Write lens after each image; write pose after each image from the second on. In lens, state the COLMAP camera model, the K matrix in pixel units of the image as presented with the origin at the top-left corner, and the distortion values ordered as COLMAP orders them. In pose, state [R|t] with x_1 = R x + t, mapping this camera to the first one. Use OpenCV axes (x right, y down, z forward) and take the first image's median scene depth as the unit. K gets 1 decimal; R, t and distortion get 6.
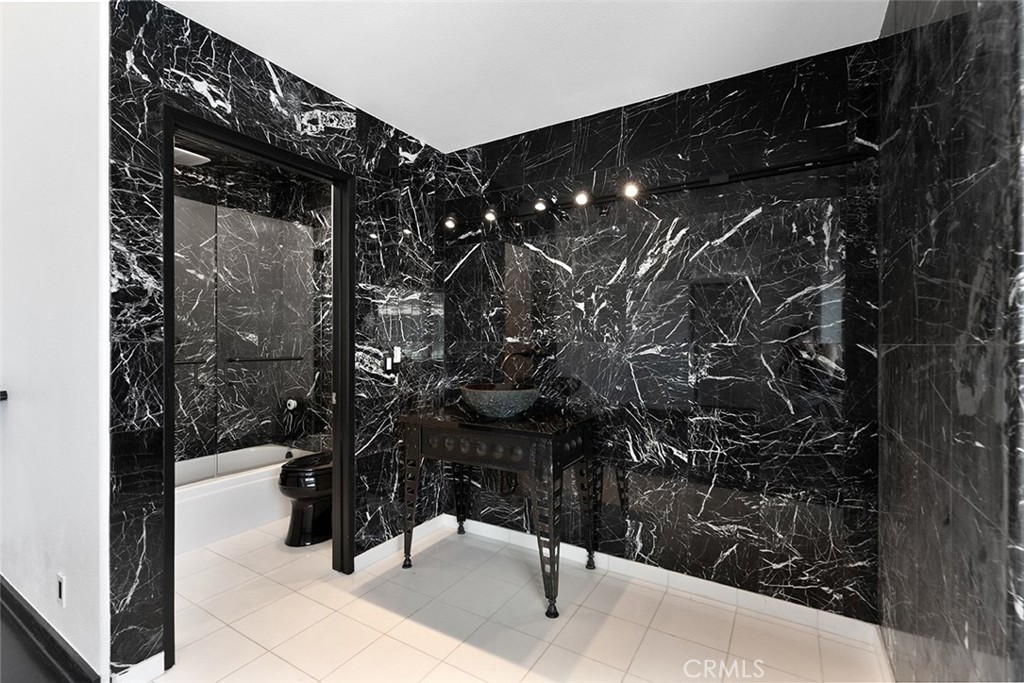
lens RADIAL K [[457.3, 0, 509.7], [0, 457.3, 340.7], [0, 0, 1]] dist [0.002016, 0.000115]
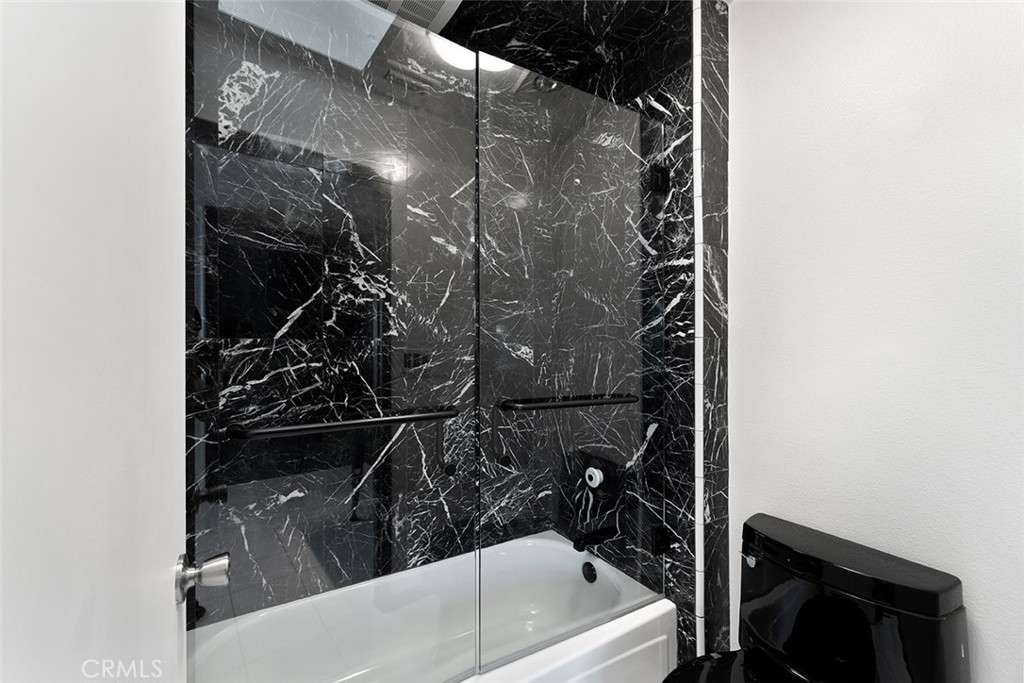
lens RADIAL K [[414.7, 0, 510.4], [0, 414.7, 351.3], [0, 0, 1]] dist [0.001828, 0.000286]
pose [[0.890271, -0.004360, -0.455410, -0.491662], [0.002684, 0.999987, -0.004326, -0.009211], [0.455423, 0.002629, 0.890271, 0.751040]]
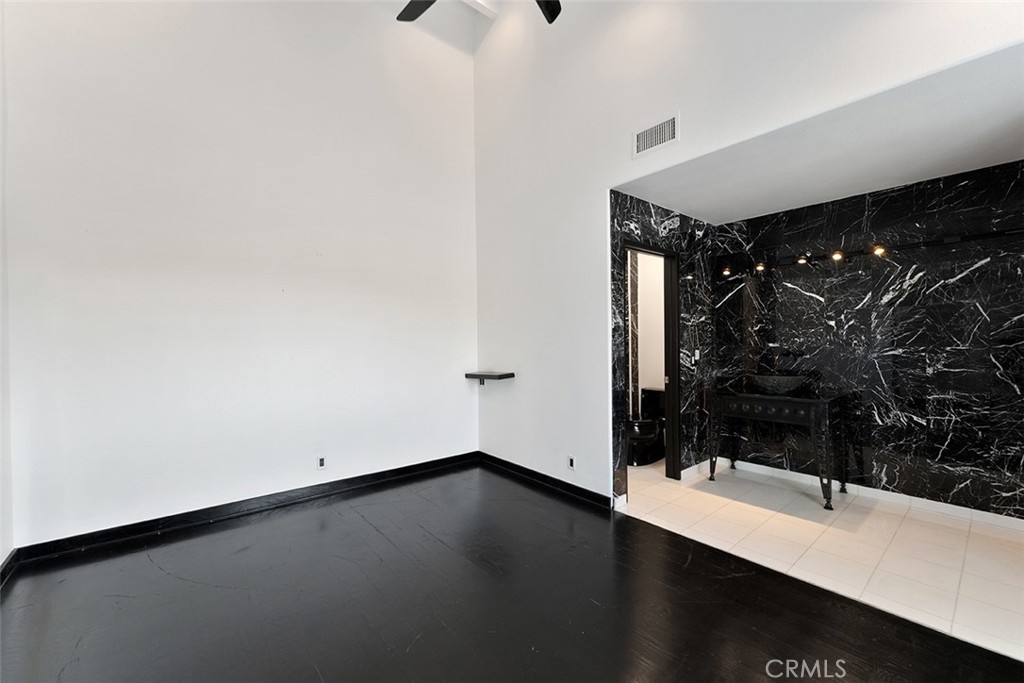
lens RADIAL K [[414.7, 0, 506.9], [0, 414.7, 341.8], [0, 0, 1]] dist [0.001828, 0.000286]
pose [[0.946997, -0.011730, -0.321029, -0.442200], [0.012760, 0.999918, 0.001107, -0.029119], [0.320990, -0.005144, 0.947069, -0.690021]]
